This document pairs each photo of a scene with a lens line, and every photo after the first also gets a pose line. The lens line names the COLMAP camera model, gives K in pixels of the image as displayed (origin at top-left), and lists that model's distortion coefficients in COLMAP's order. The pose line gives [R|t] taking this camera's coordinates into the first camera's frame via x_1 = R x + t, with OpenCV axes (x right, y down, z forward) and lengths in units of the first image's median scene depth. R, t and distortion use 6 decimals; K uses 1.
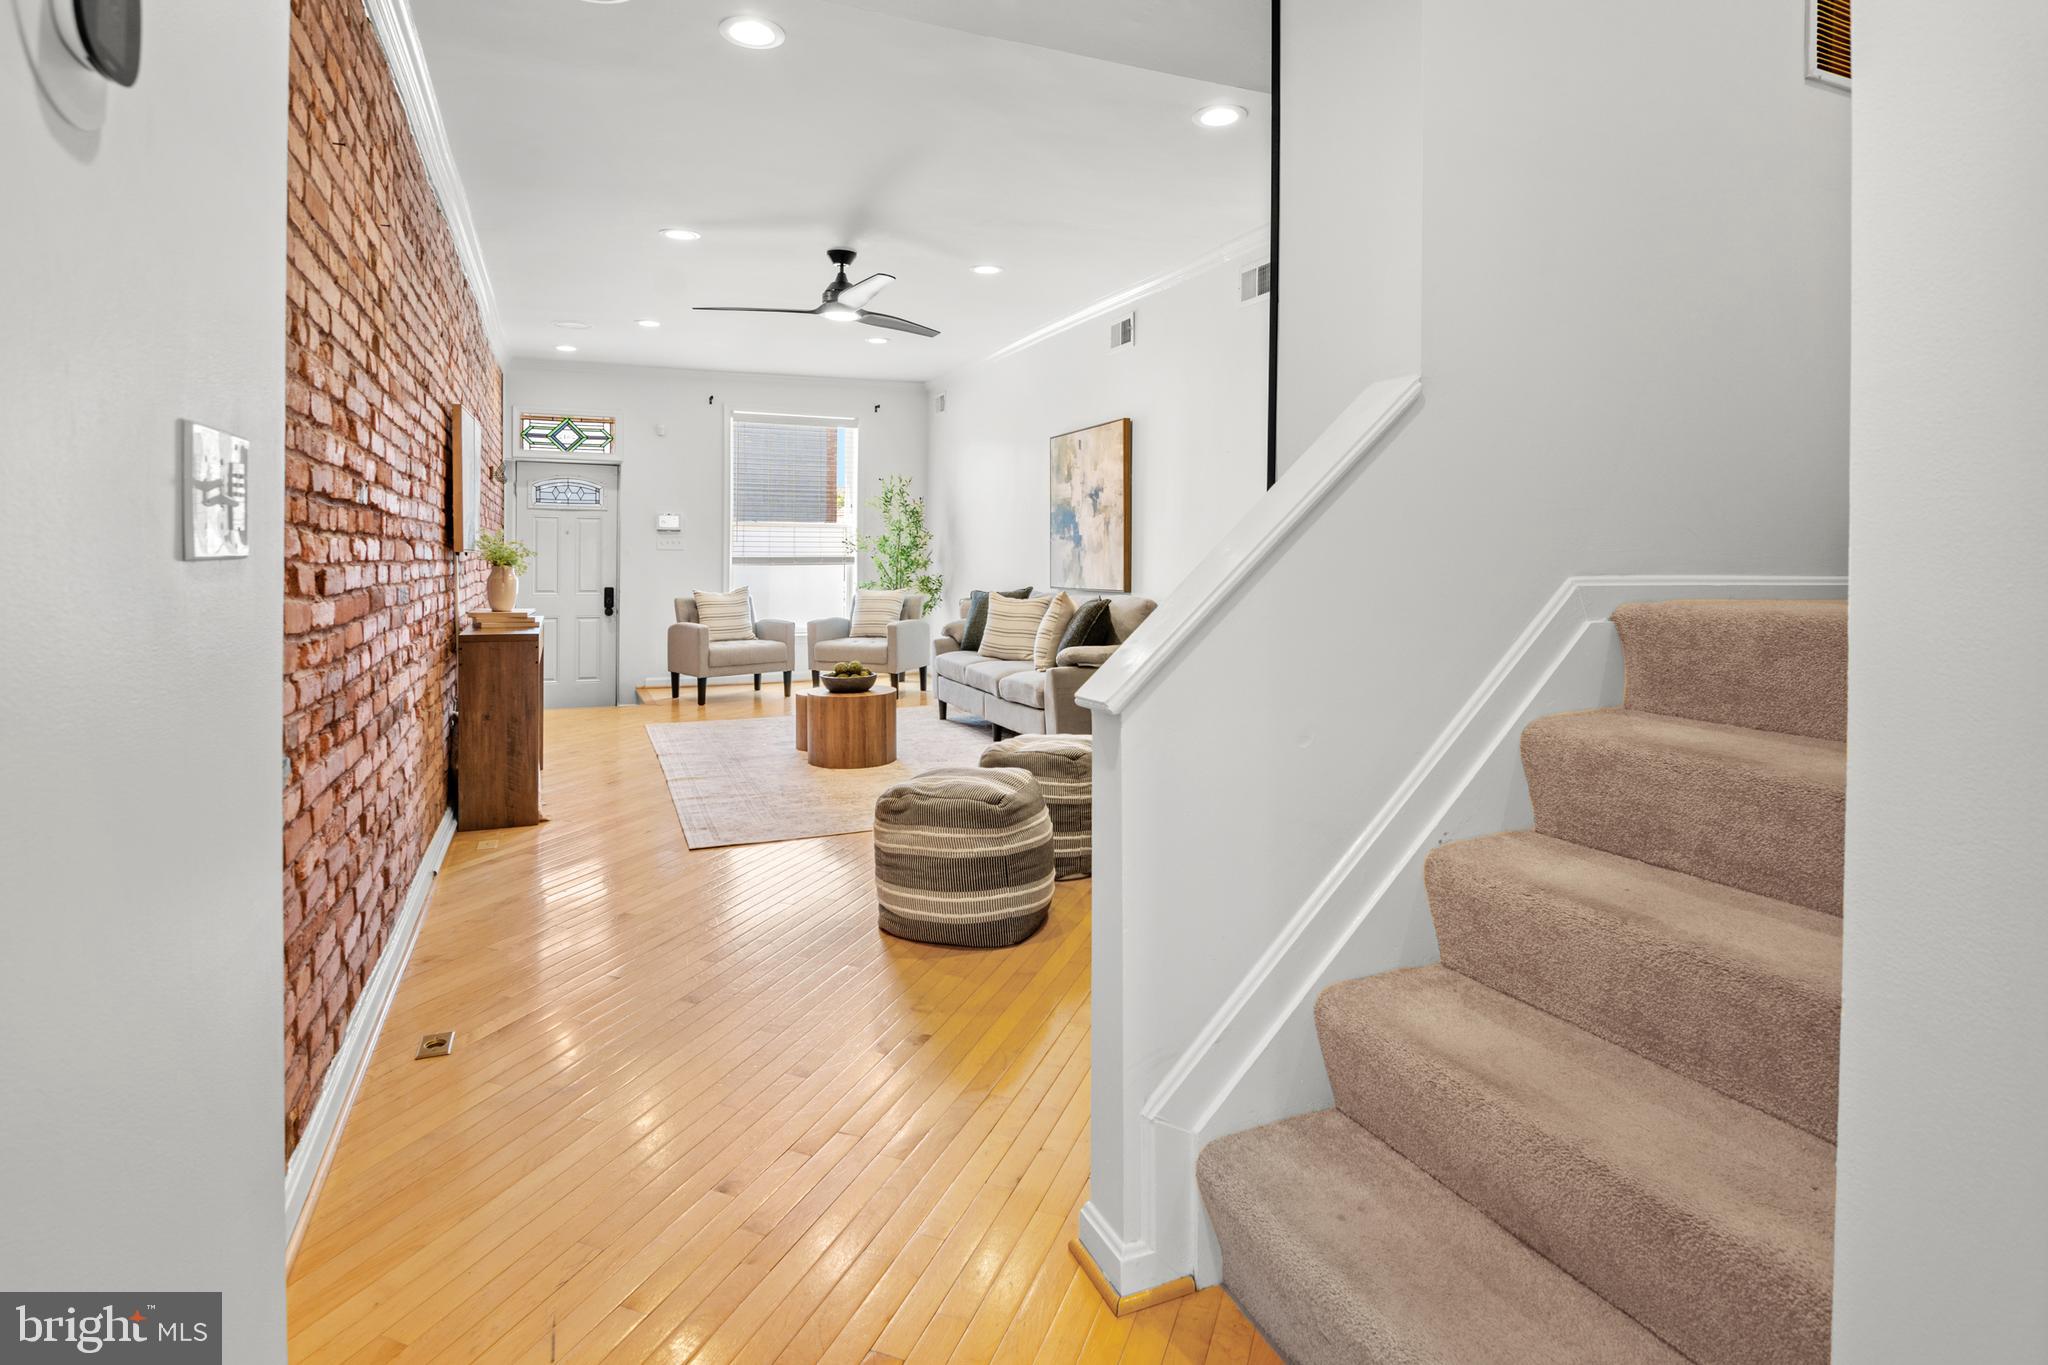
lens RADIAL K [[1021.0, 0, 1017.1], [0, 1021.0, 611.8], [0, 0, 1]] dist [-0.005807, -0.004995]
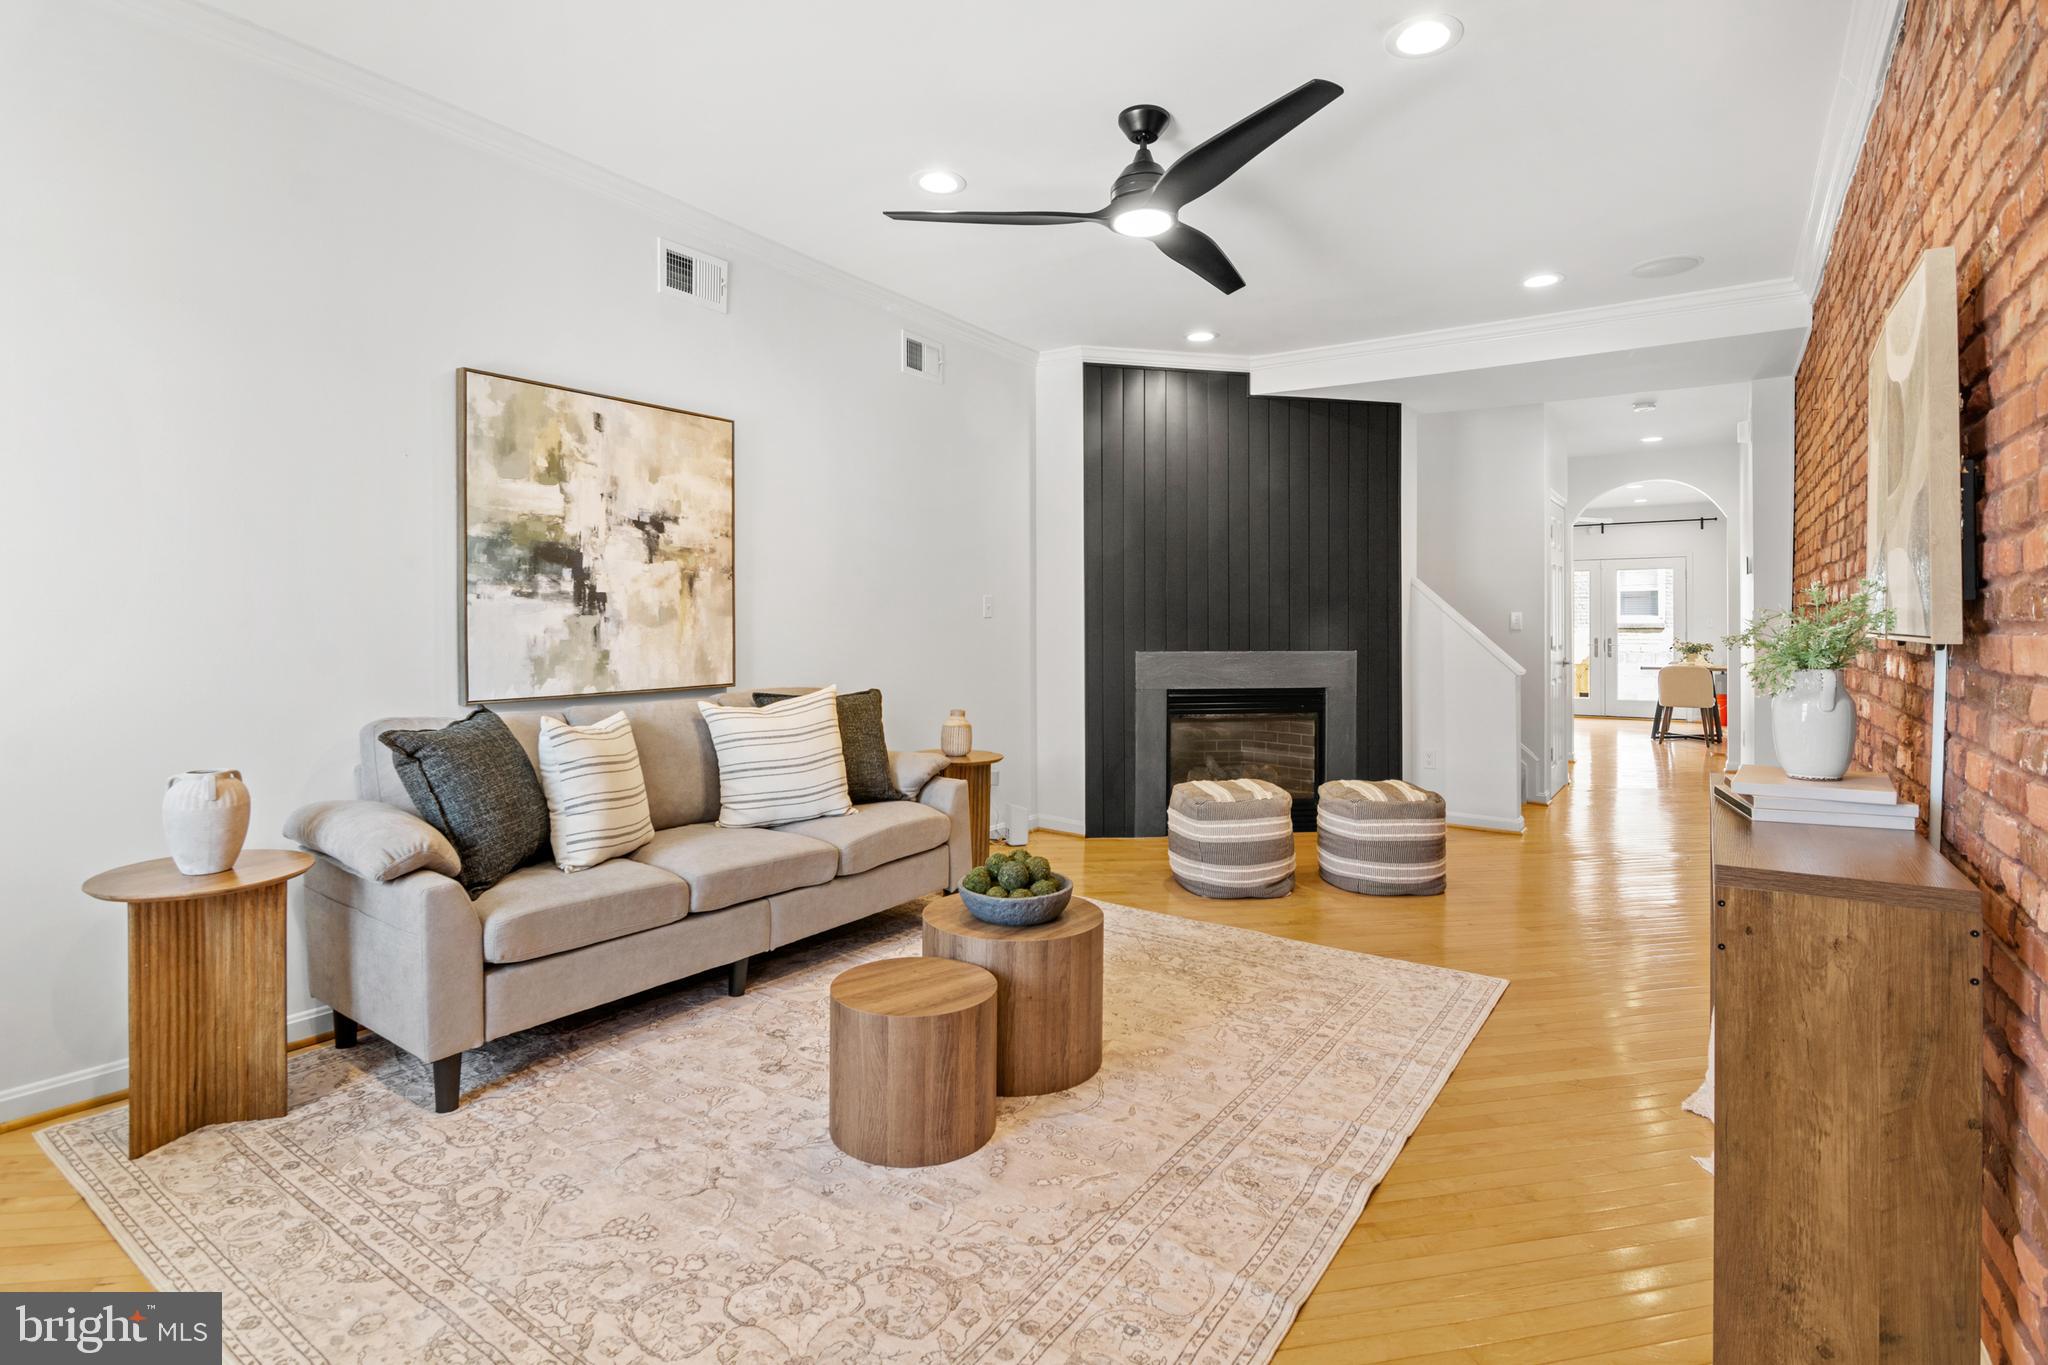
lens RADIAL K [[1021.0, 0, 1029.7], [0, 1021.0, 609.3], [0, 0, 1]] dist [-0.005807, -0.004995]
pose [[-0.532784, 0.003943, 0.846242, -0.565225], [0.040394, 0.998968, 0.020777, -0.076560], [-0.845287, 0.045253, -0.532393, 1.226402]]
